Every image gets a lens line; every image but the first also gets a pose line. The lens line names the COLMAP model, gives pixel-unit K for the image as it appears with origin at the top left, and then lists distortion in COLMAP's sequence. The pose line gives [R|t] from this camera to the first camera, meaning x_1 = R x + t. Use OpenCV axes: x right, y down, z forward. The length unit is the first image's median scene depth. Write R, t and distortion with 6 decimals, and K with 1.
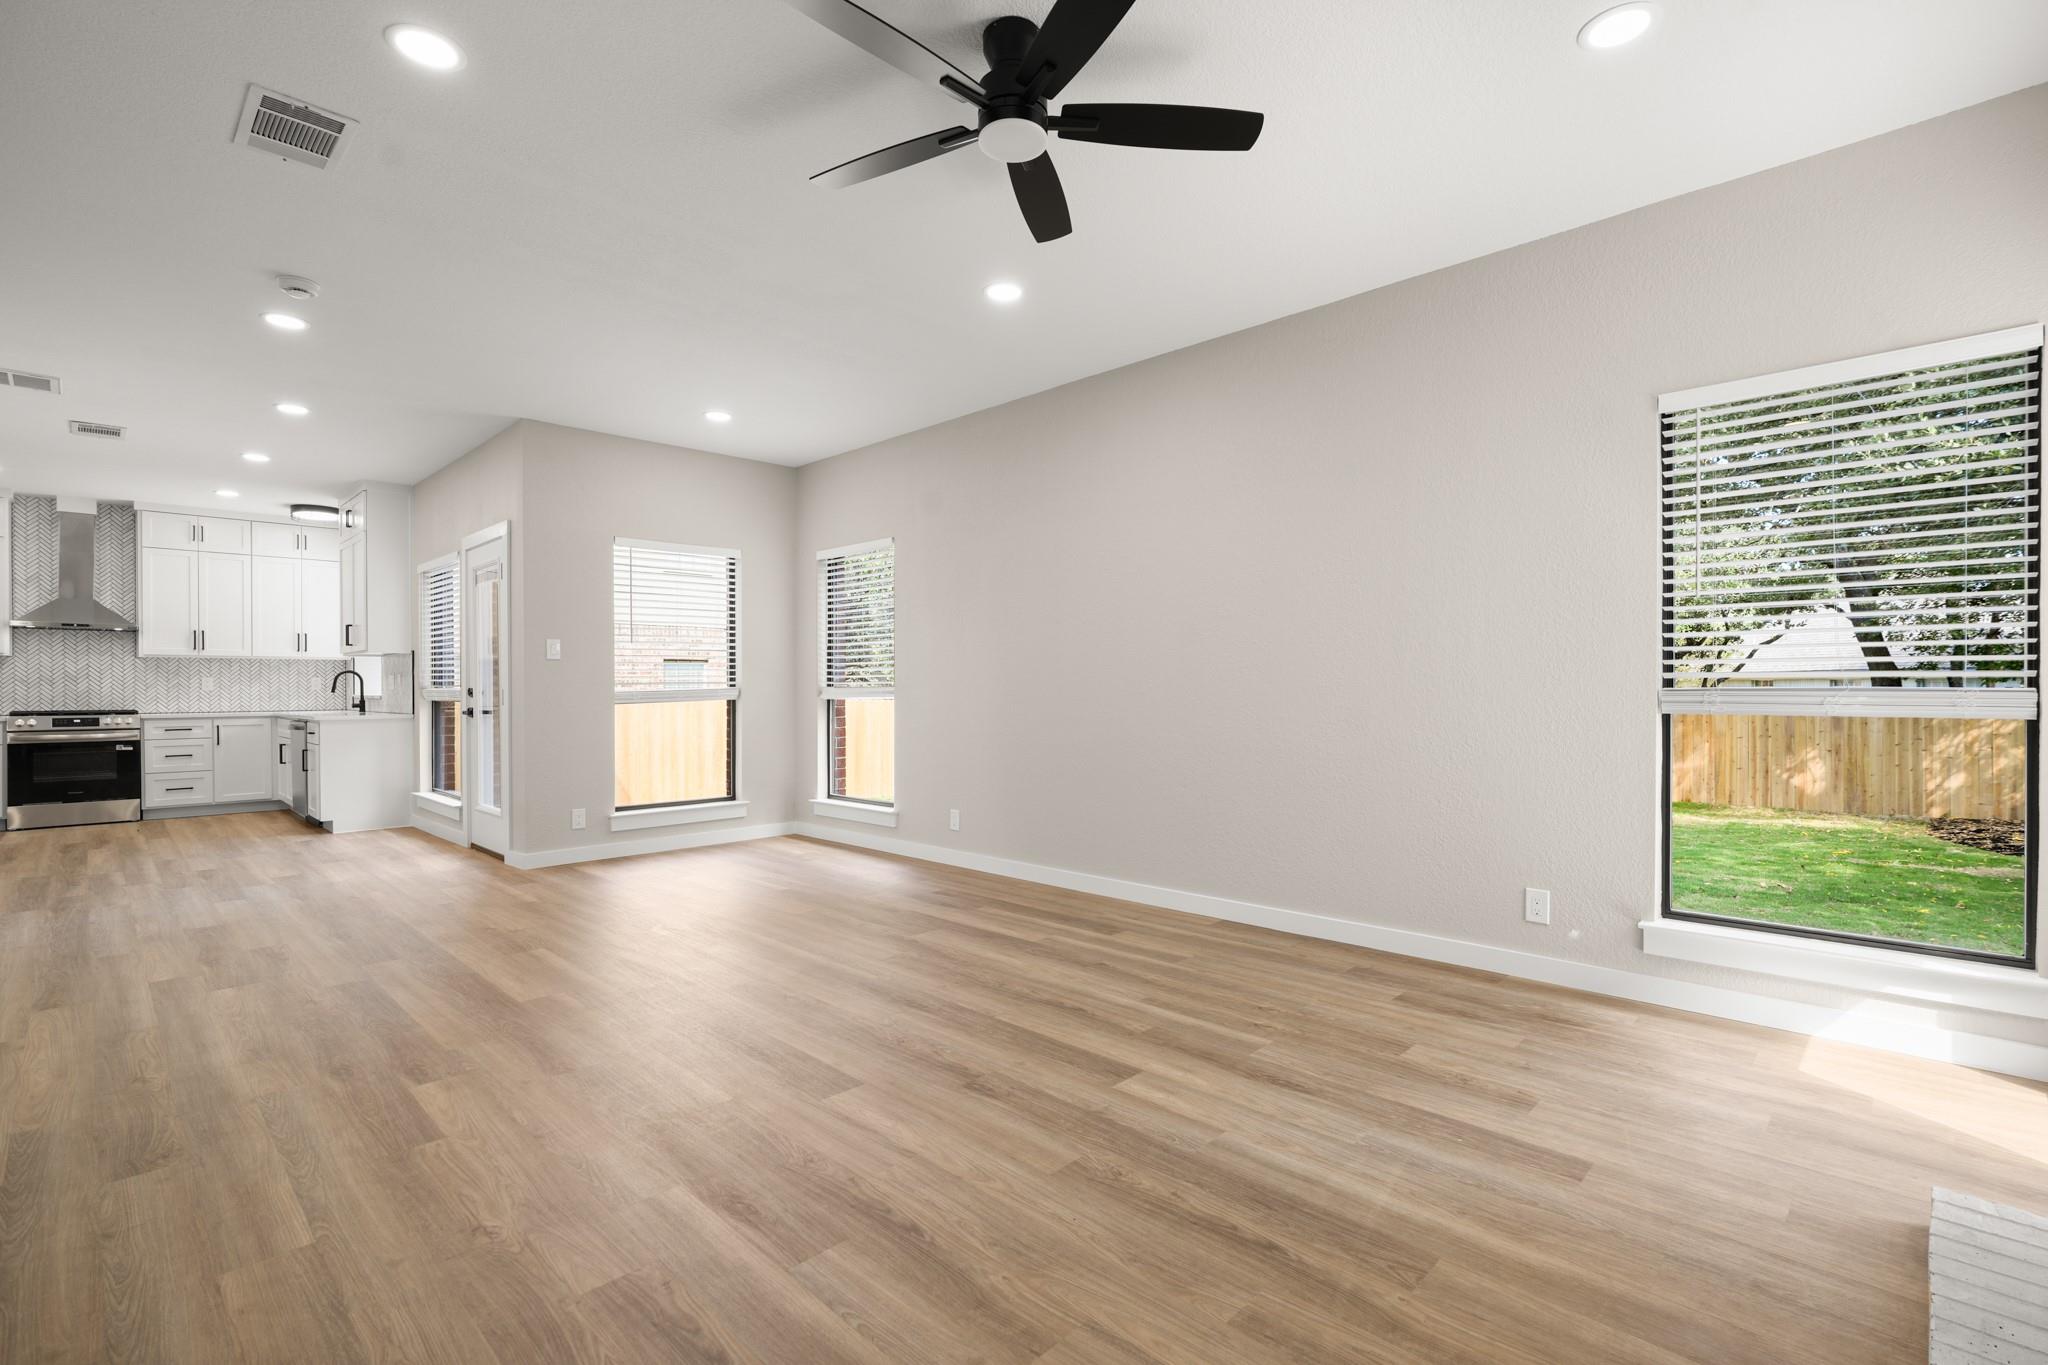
lens RADIAL K [[933.9, 0, 1044.7], [0, 933.9, 688.6], [0, 0, 1]] dist [-0.012709, 0.003553]
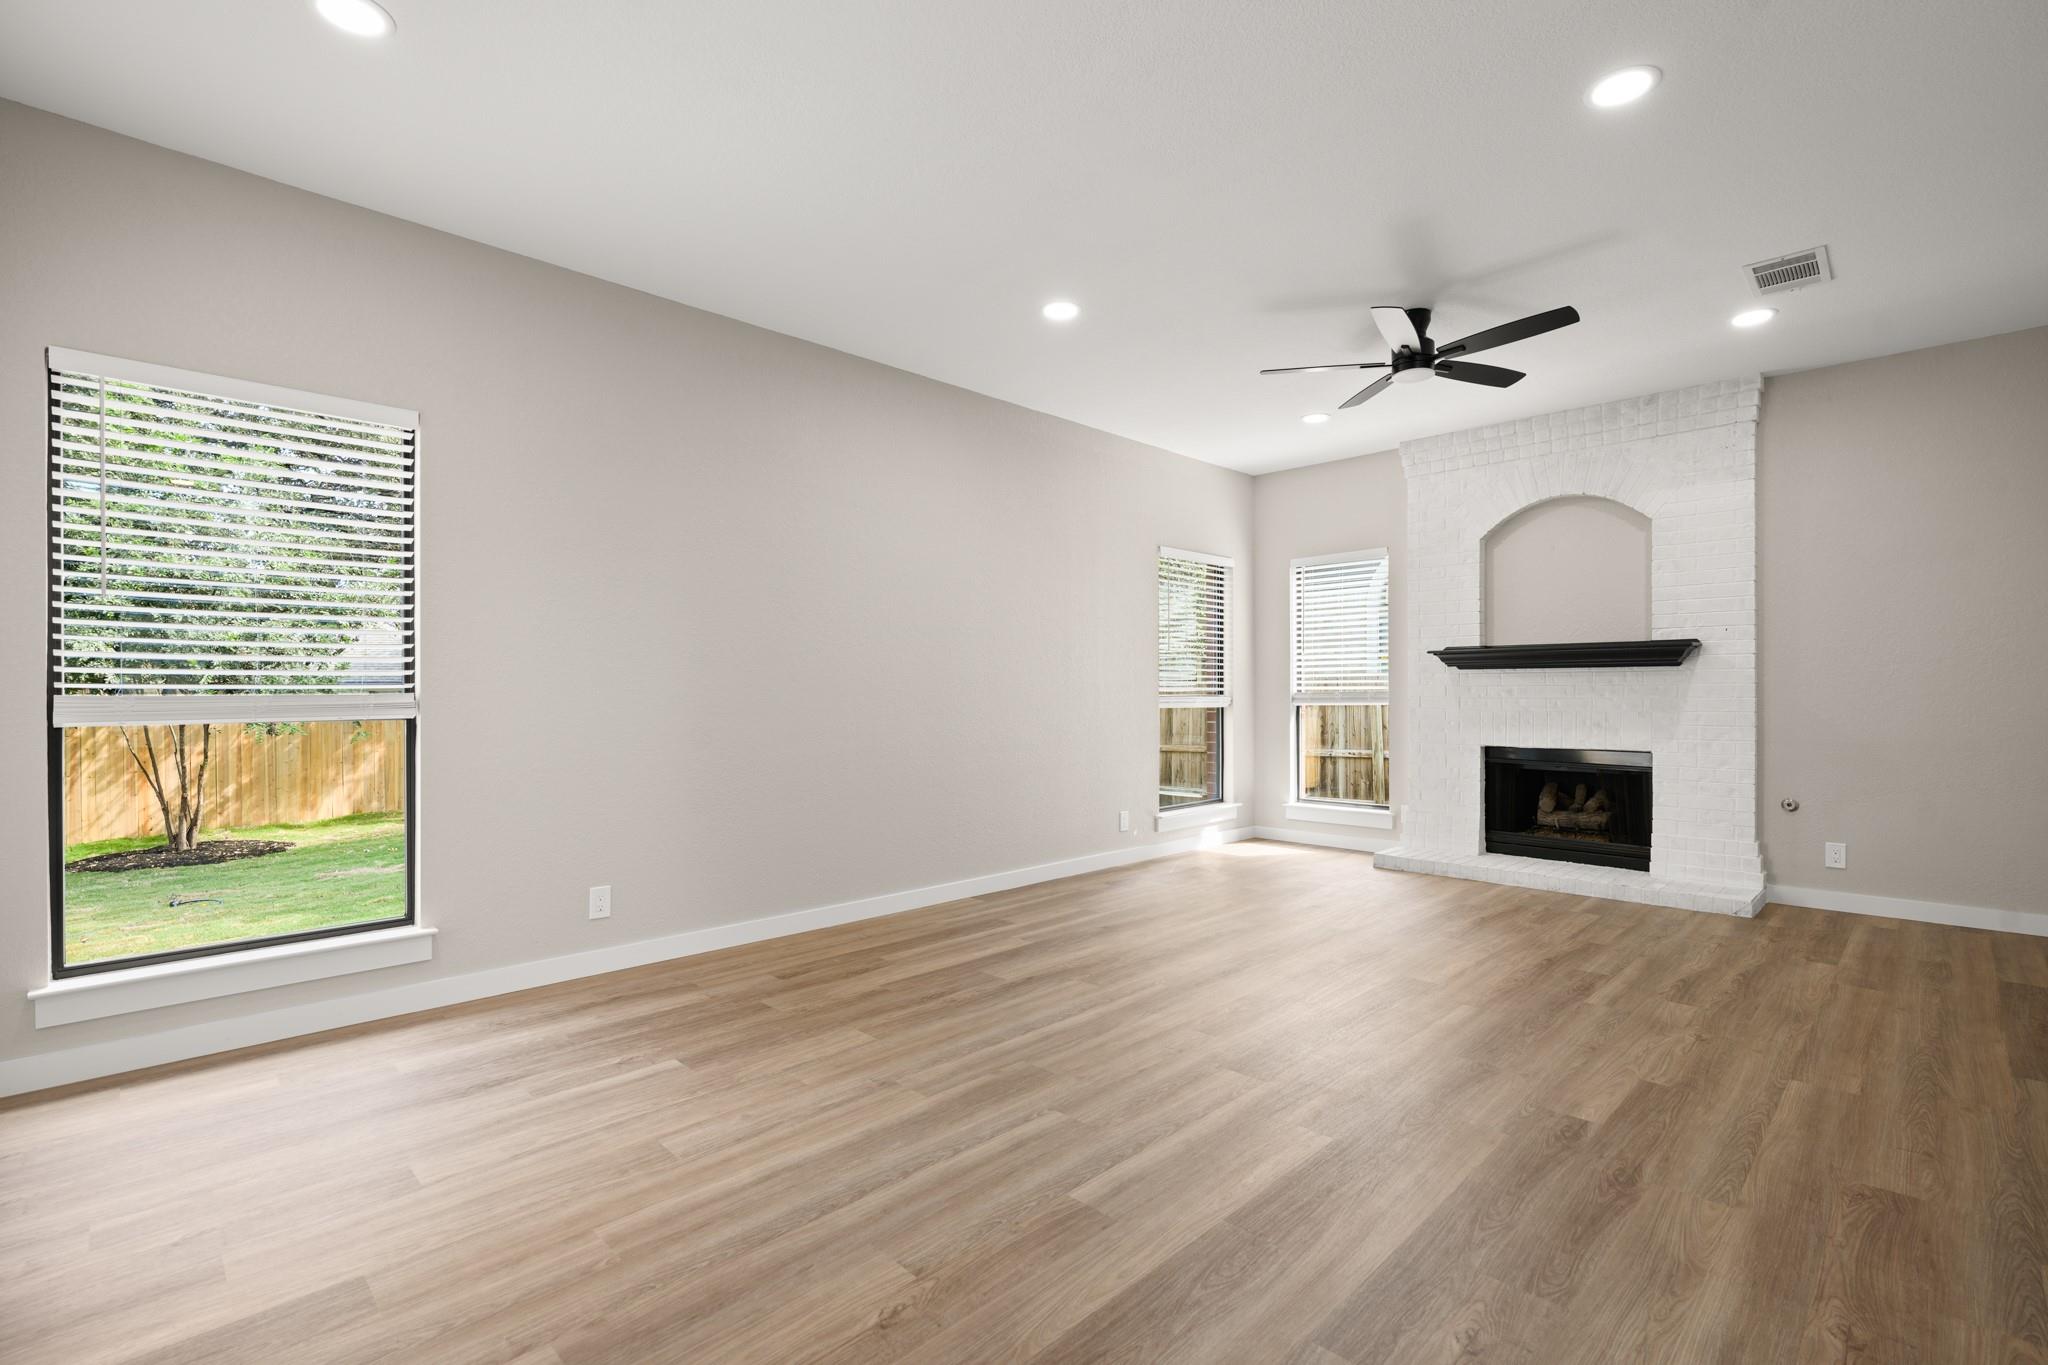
lens RADIAL K [[933.9, 0, 1009.6], [0, 933.9, 695.7], [0, 0, 1]] dist [-0.012709, 0.003553]
pose [[0.034219, 0.000204, 0.999414, -0.592929], [0.005969, 0.999982, -0.000409, 0.000272], [-0.999397, 0.005979, 0.034218, 0.565444]]
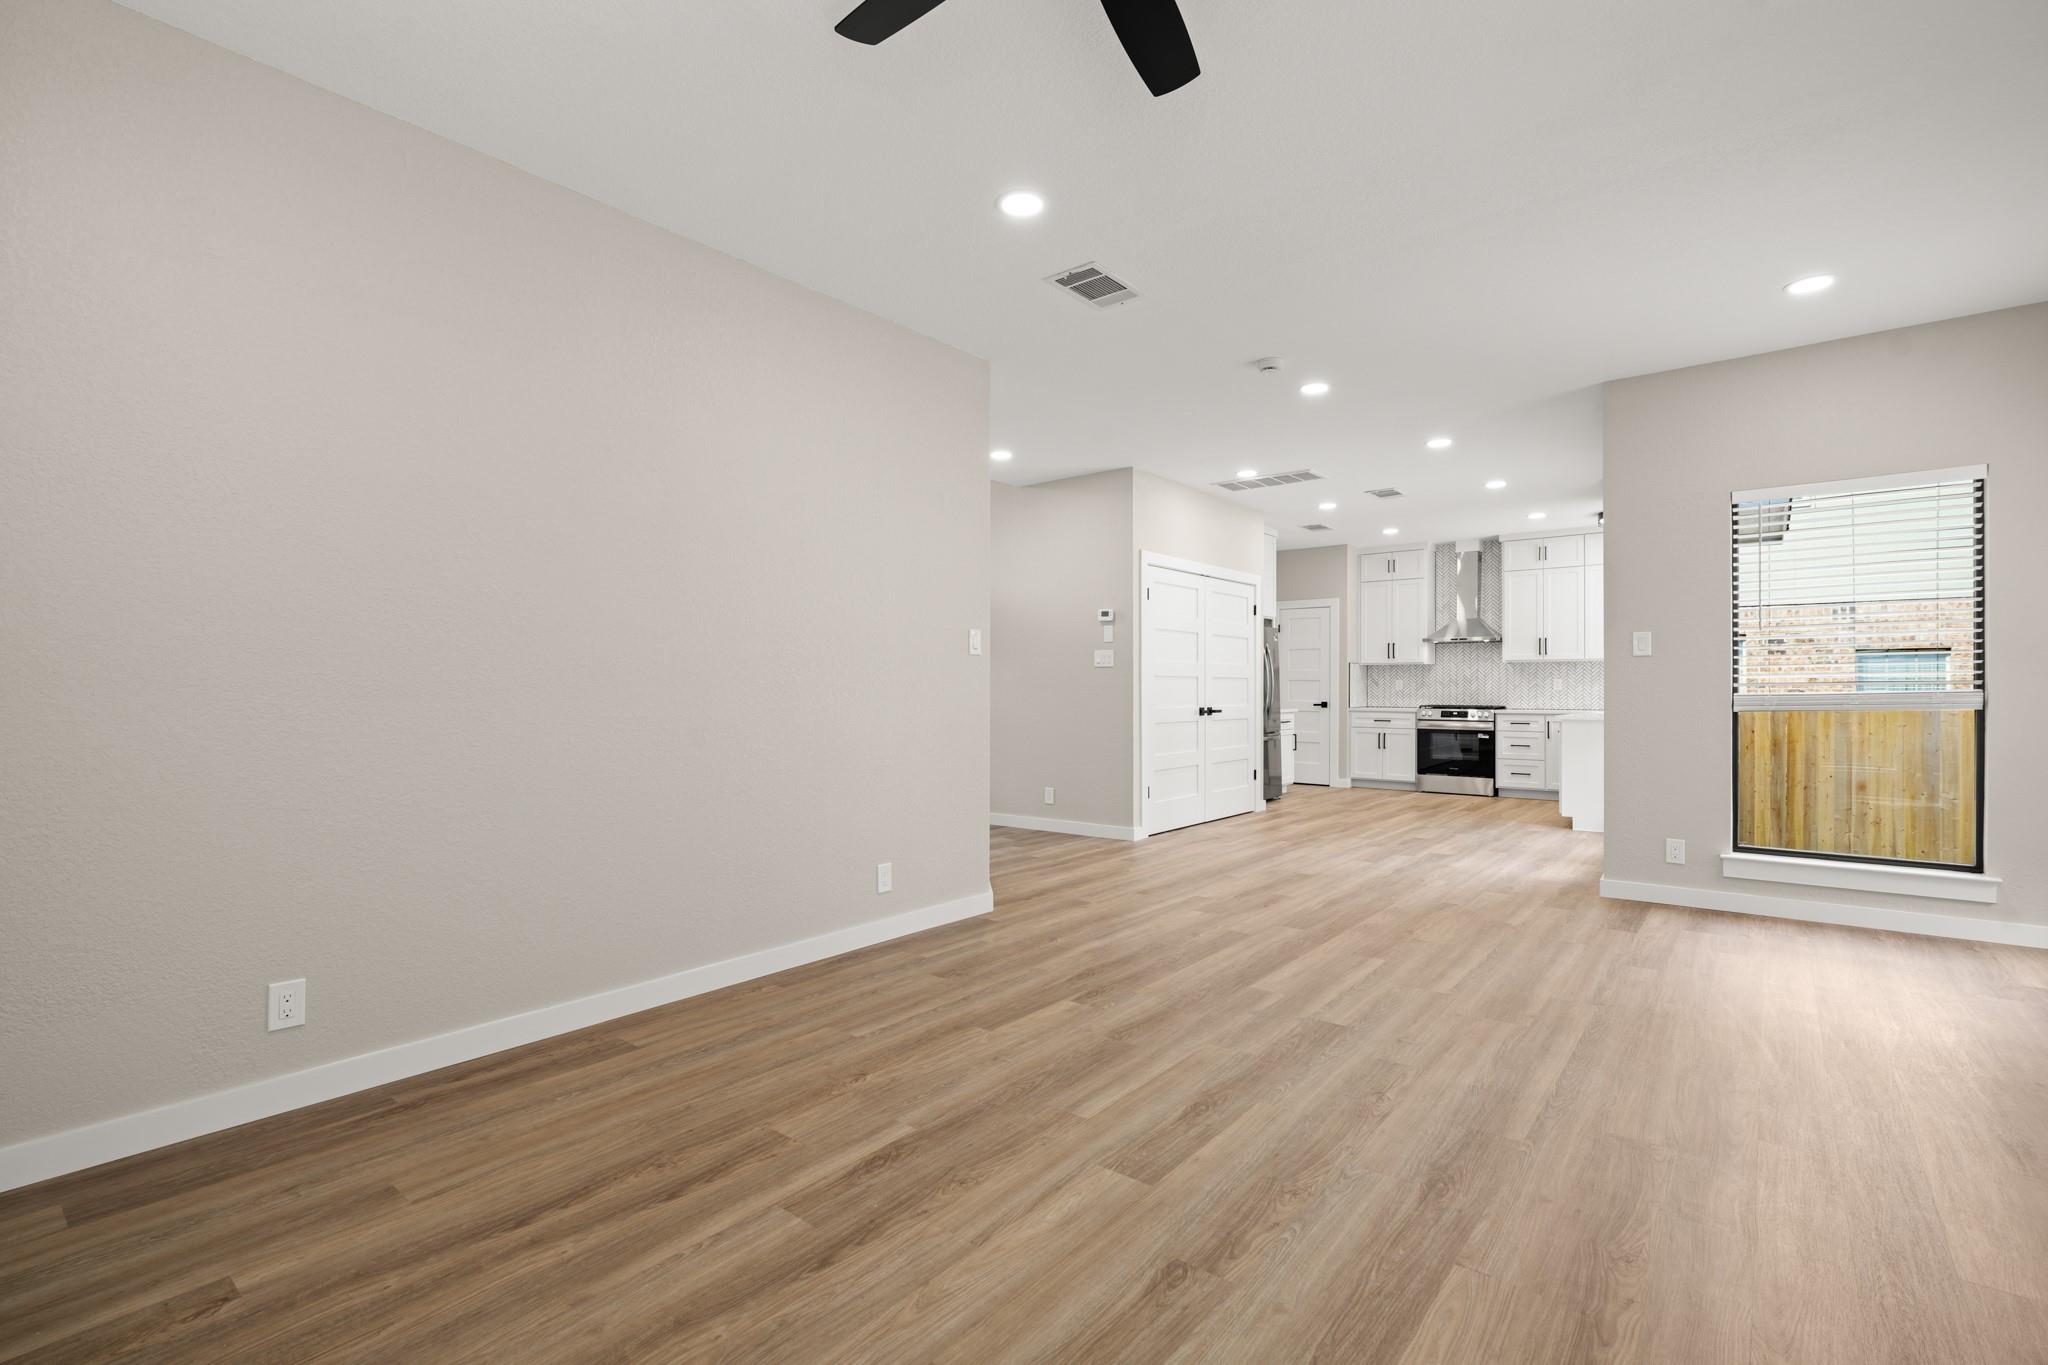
lens RADIAL K [[933.9, 0, 1007.8], [0, 933.9, 686.1], [0, 0, 1]] dist [-0.012709, 0.003553]
pose [[0.069458, 0.000332, -0.997585, 0.220328], [-0.001925, 0.999998, 0.000199, -0.002458], [0.997583, 0.001906, 0.069458, 0.301725]]
